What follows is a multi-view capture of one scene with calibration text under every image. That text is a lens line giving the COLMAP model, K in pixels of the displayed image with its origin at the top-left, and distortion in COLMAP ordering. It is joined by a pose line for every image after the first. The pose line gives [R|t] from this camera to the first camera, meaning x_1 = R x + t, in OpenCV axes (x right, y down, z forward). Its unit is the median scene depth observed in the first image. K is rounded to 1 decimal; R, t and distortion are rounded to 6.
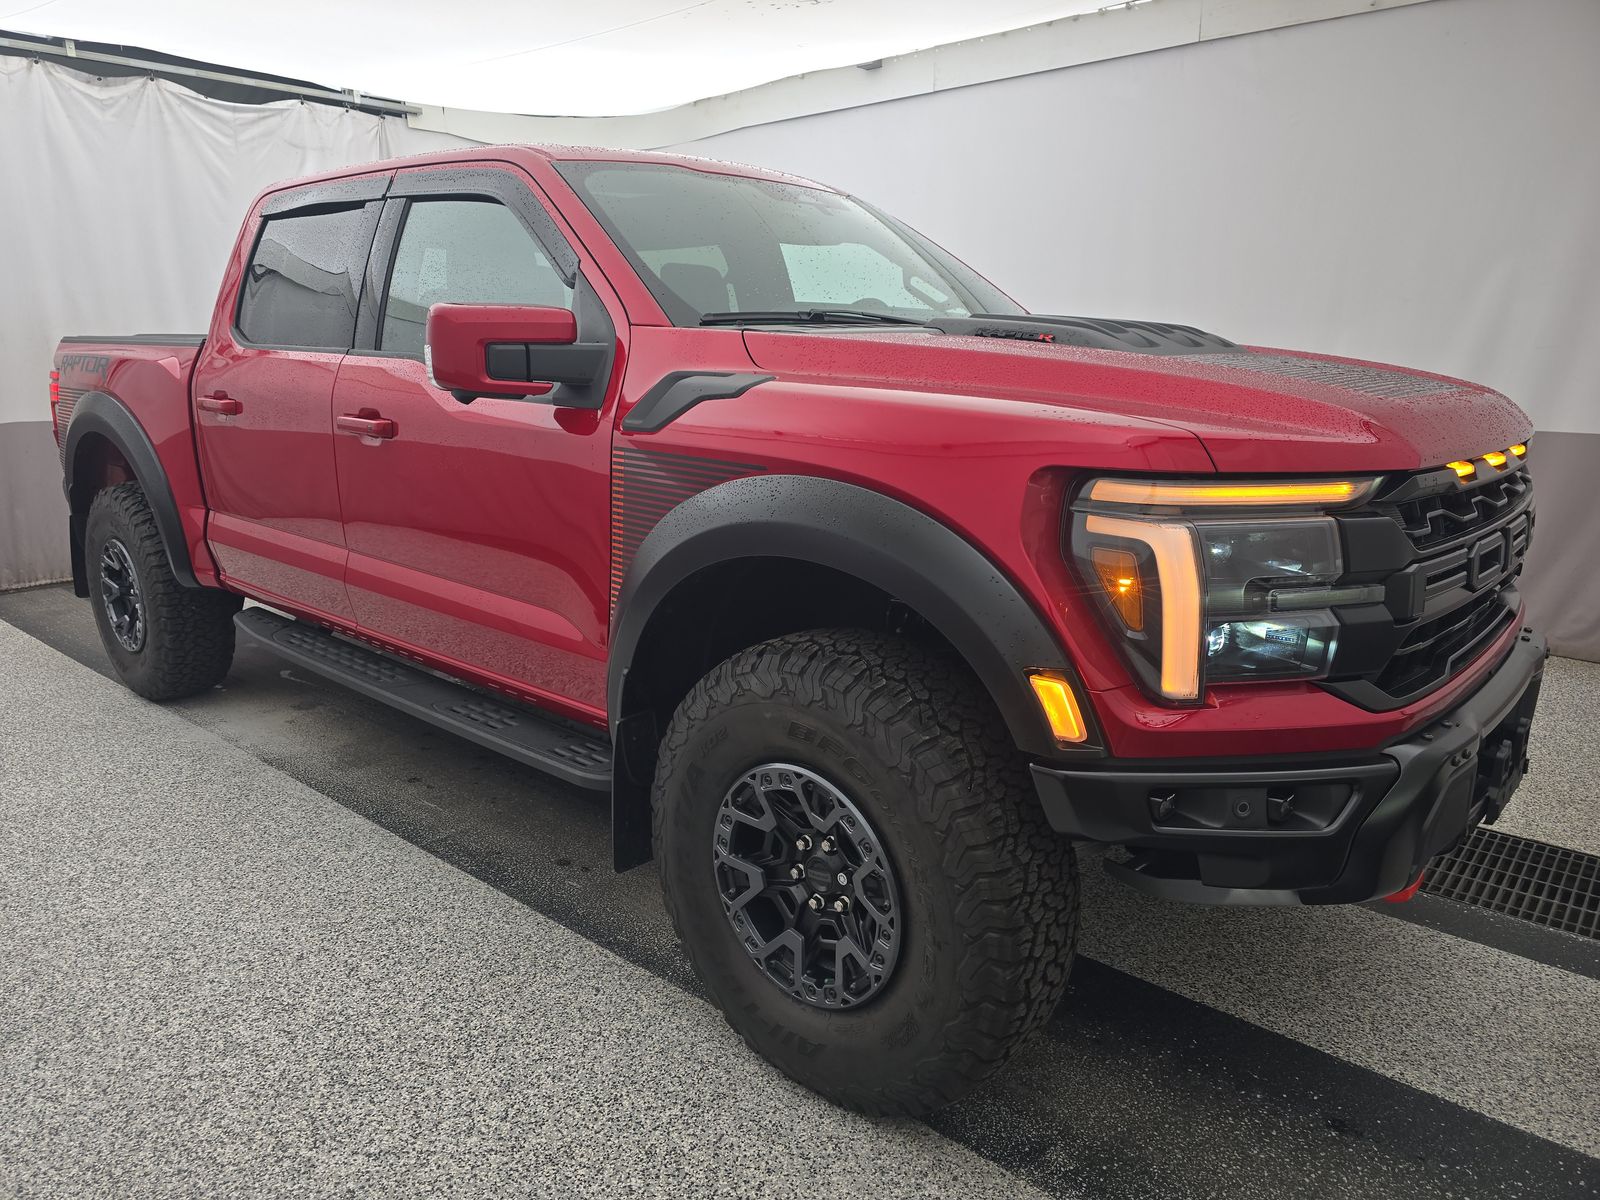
lens RADIAL K [[1080.7, 0, 800.0], [0, 1080.7, 600.0], [0, 0, 1]] dist [0.060076, -0.063330]
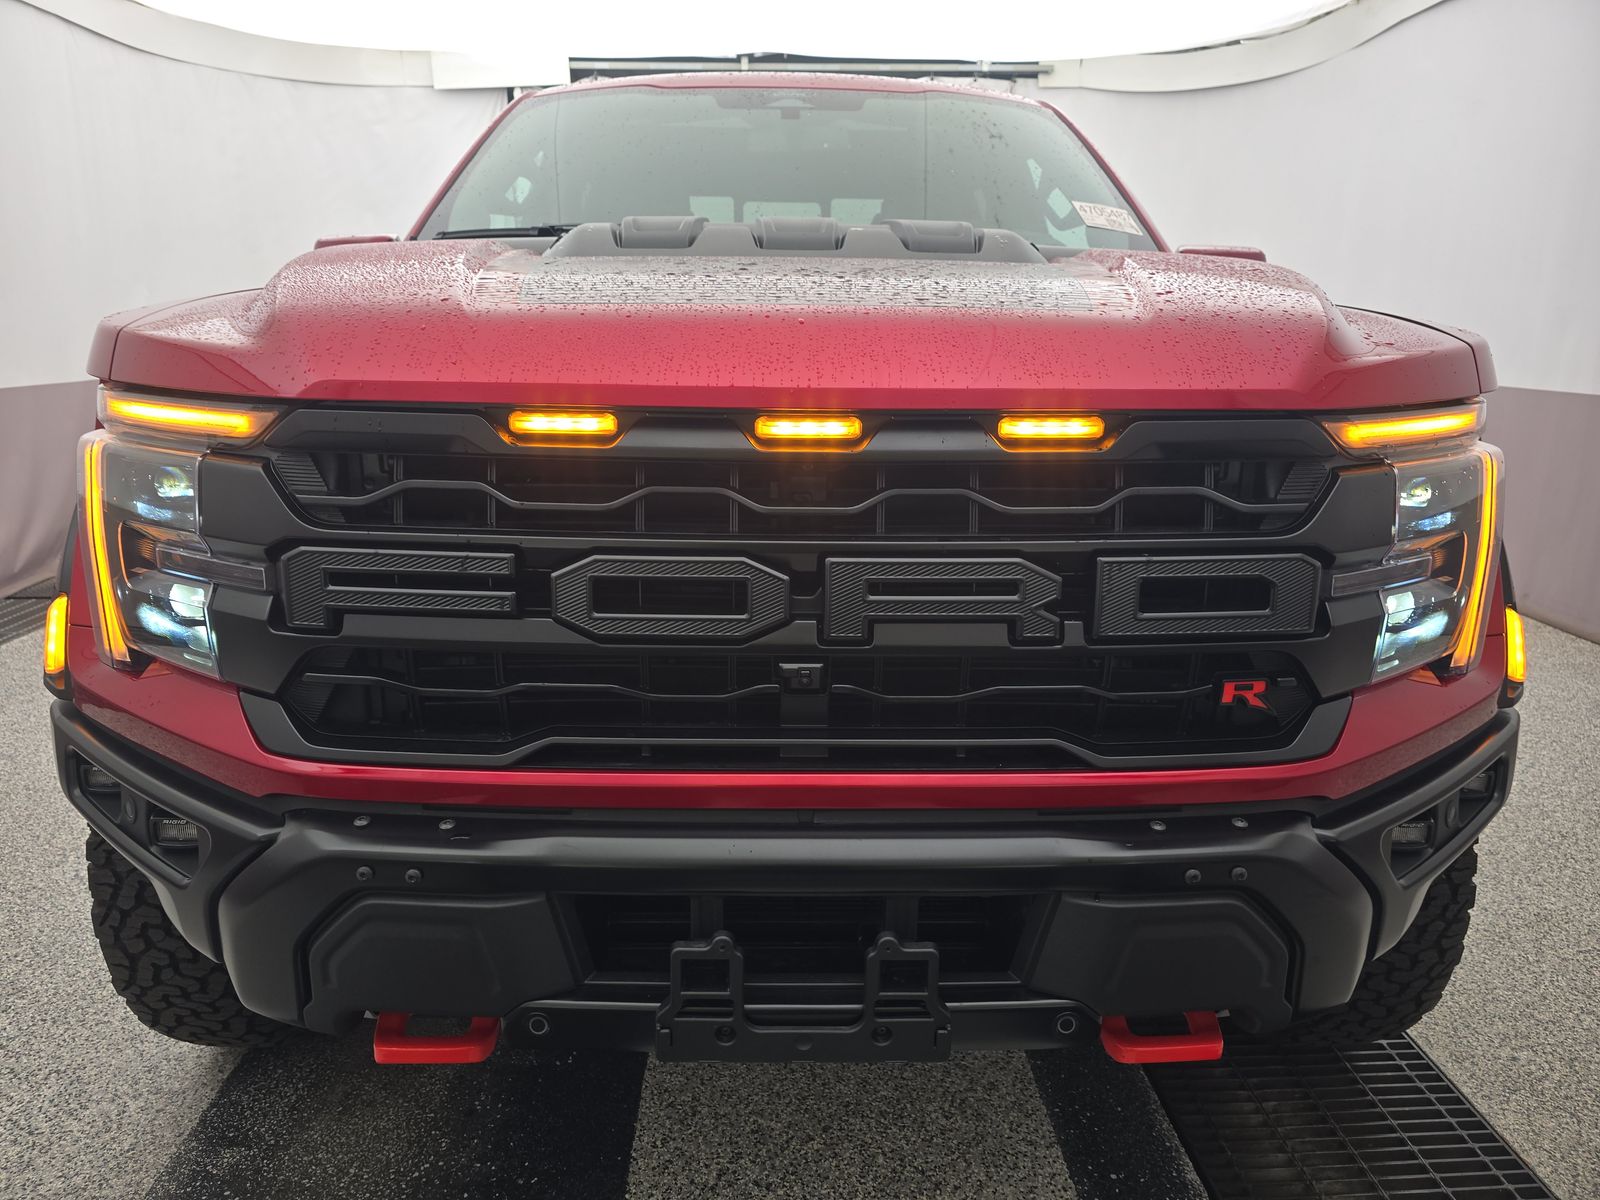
lens RADIAL K [[1080.7, 0, 800.0], [0, 1080.7, 600.0], [0, 0, 1]] dist [0.060076, -0.063330]
pose [[0.679767, 0.186938, -0.709205, 0.812568], [-0.174699, 0.980410, 0.090977, -0.074125], [0.712319, 0.062054, 0.699108, 0.499629]]
